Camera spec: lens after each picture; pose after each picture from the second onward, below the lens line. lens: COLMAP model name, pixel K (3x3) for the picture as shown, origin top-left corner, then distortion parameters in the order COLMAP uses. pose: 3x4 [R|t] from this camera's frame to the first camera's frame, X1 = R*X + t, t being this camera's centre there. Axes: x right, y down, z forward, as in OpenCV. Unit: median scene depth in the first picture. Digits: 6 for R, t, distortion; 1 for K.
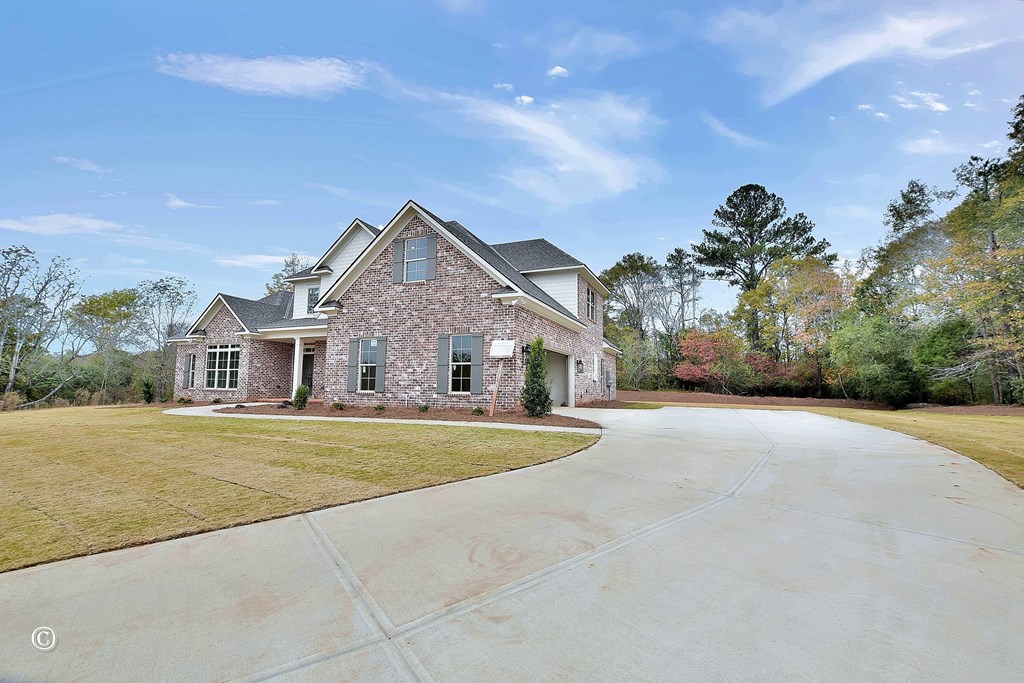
lens RADIAL K [[454.5, 0, 498.0], [0, 454.5, 349.0], [0, 0, 1]] dist [-0.018321, -0.000368]
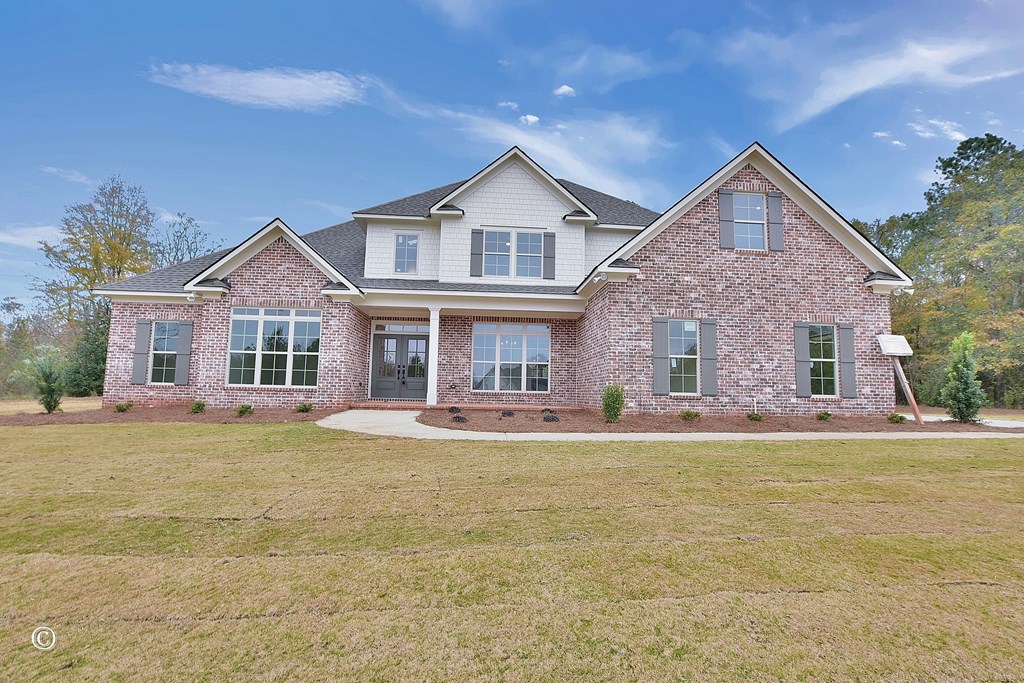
lens RADIAL K [[454.5, 0, 513.7], [0, 454.5, 346.1], [0, 0, 1]] dist [-0.018321, -0.000368]
pose [[0.883647, 0.046735, 0.465815, -0.874542], [-0.049843, 0.998741, -0.005652, 0.036550], [-0.465493, -0.018223, 0.884864, 0.508986]]
